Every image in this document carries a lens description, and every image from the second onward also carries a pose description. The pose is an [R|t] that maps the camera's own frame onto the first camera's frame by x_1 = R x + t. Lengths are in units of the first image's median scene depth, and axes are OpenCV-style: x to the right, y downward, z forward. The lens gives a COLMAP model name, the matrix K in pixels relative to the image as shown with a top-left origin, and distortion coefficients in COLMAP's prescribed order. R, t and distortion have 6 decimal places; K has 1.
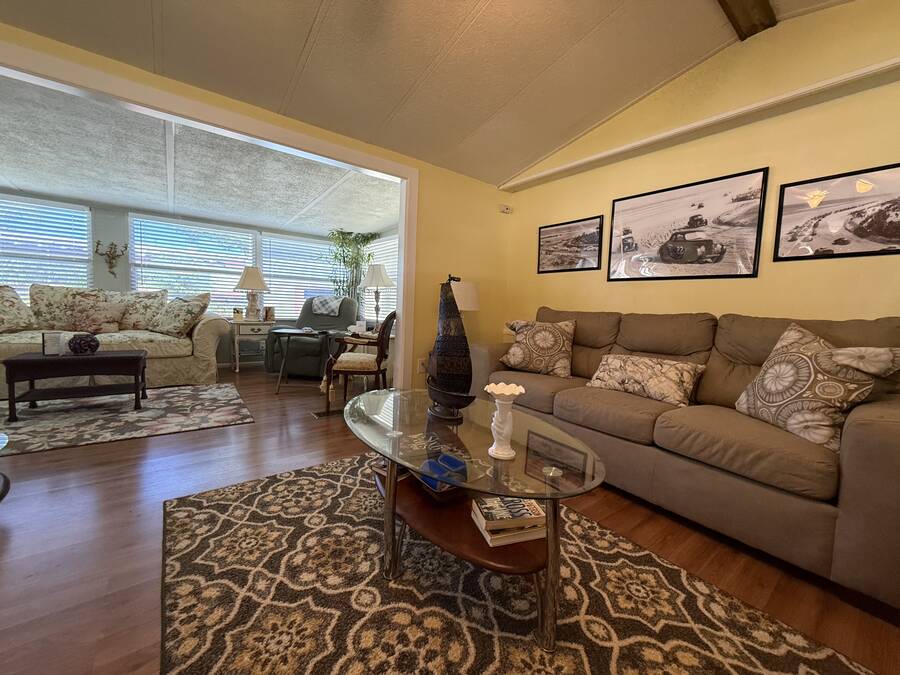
lens RADIAL K [[359.8, 0, 451.4], [0, 359.8, 336.1], [0, 0, 1]] dist [-0.002461, 0.000496]
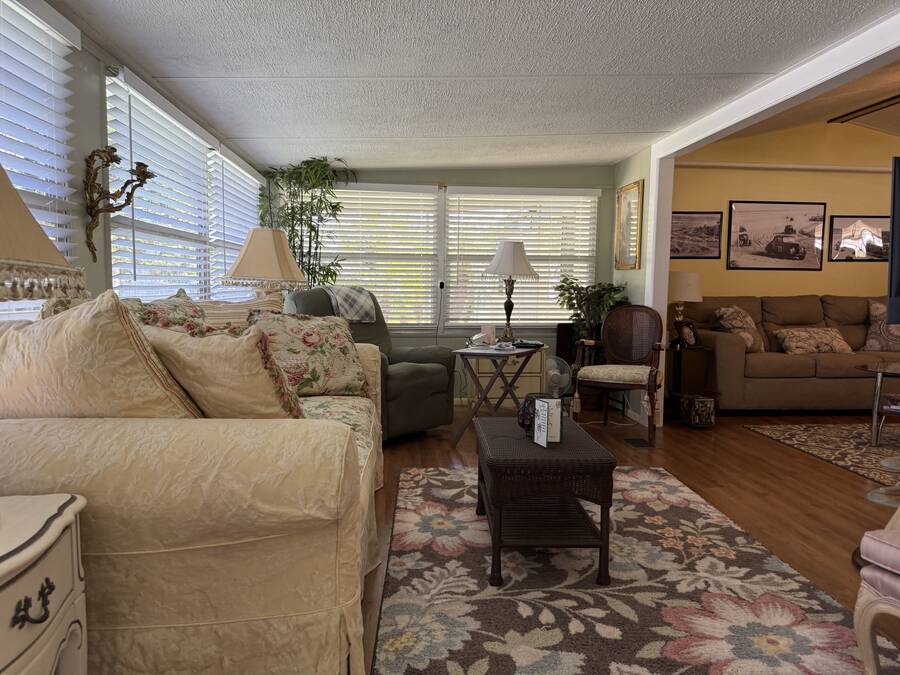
lens RADIAL K [[641.1, 0, 453.5], [0, 641.1, 340.1], [0, 0, 1]] dist [-0.008332, -0.002076]
pose [[0.544010, -0.110423, 0.831781, -2.500552], [0.084496, 0.993473, 0.076625, -0.220392], [-0.834813, 0.028598, 0.549790, 0.839340]]
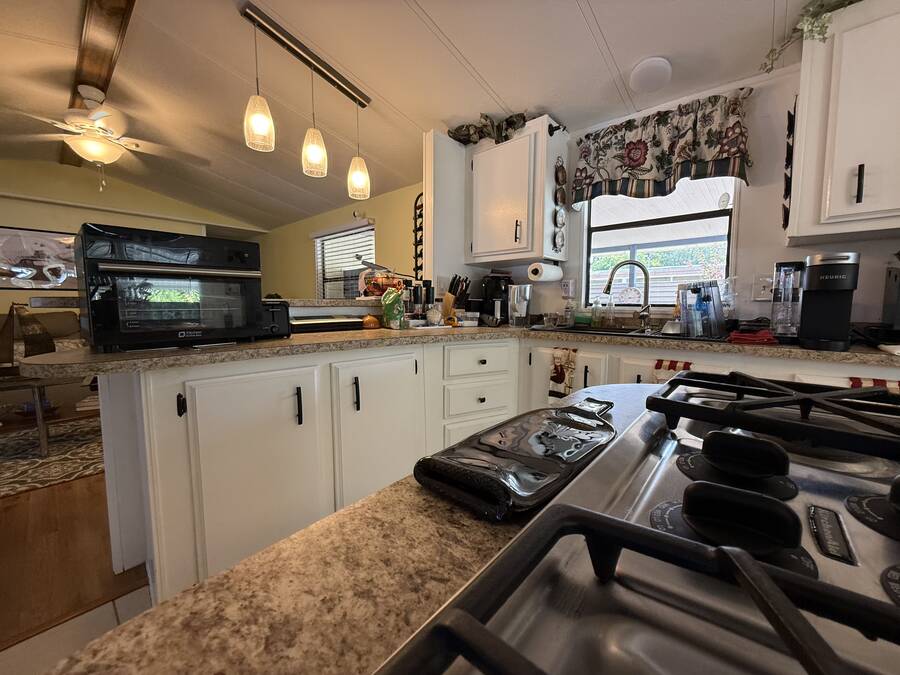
lens RADIAL K [[359.8, 0, 454.8], [0, 359.8, 335.3], [0, 0, 1]] dist [-0.002461, 0.000496]
pose [[-0.191664, -0.126765, 0.973240, -1.465282], [0.074956, 0.986837, 0.143298, -0.063317], [-0.978594, 0.100415, -0.179639, -0.555191]]
